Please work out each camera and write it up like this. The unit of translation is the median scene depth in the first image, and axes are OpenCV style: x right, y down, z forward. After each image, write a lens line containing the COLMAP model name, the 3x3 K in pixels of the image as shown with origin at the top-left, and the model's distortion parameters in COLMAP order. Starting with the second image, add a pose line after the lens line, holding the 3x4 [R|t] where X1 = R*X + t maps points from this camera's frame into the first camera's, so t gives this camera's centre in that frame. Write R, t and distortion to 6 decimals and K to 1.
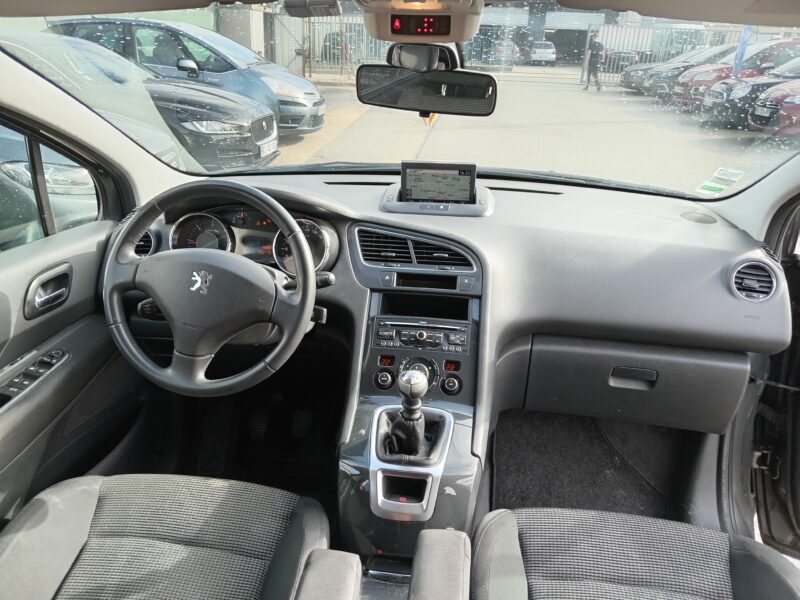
lens RADIAL K [[592.2, 0, 400.0], [0, 592.2, 300.0], [0, 0, 1]] dist [0.022290, -0.051813]
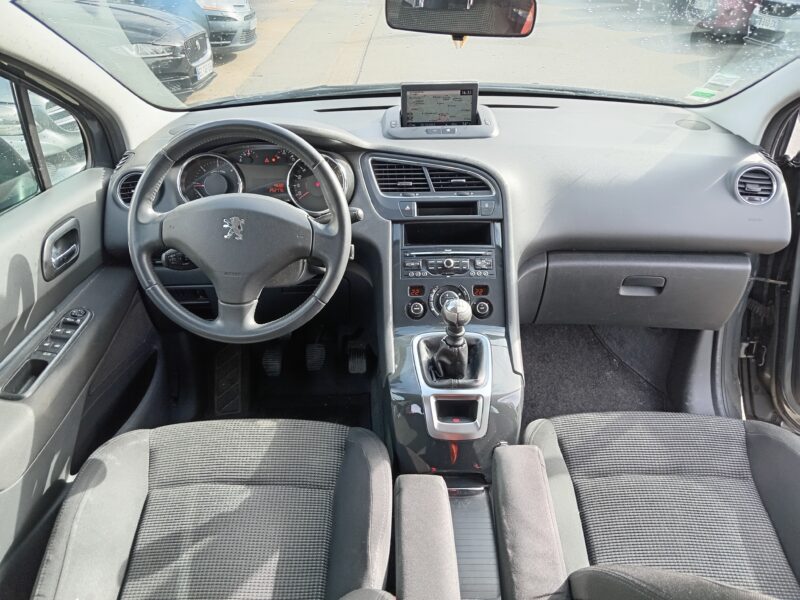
lens RADIAL K [[592.2, 0, 400.0], [0, 592.2, 300.0], [0, 0, 1]] dist [0.022290, -0.051813]
pose [[0.992637, -0.087711, 0.083539, -0.129124], [0.075501, 0.987338, 0.139514, -0.024295], [-0.094718, -0.132179, 0.986690, -0.002439]]
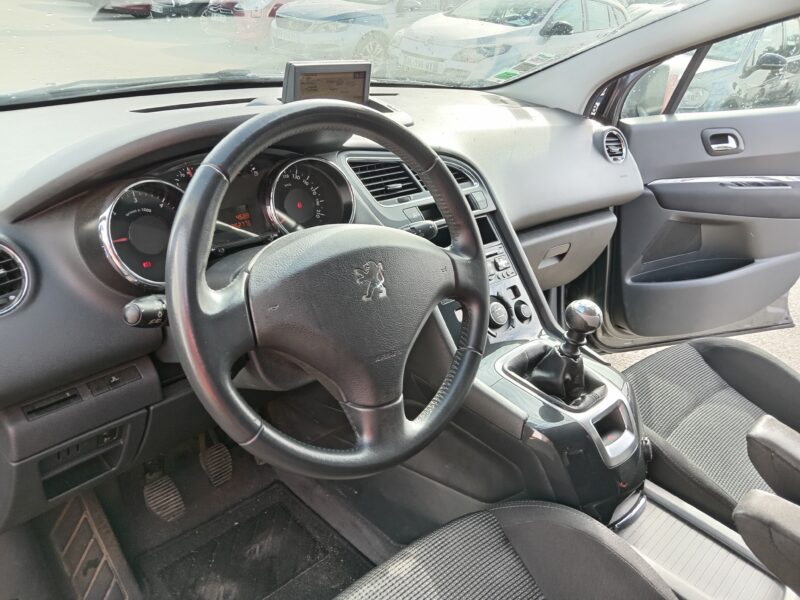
lens RADIAL K [[592.2, 0, 400.0], [0, 592.2, 300.0], [0, 0, 1]] dist [0.022290, -0.051813]
pose [[0.636973, -0.329714, 0.696817, -0.595134], [0.239868, 0.943816, 0.227319, -0.111771], [-0.732617, 0.022348, 0.680274, 0.488305]]
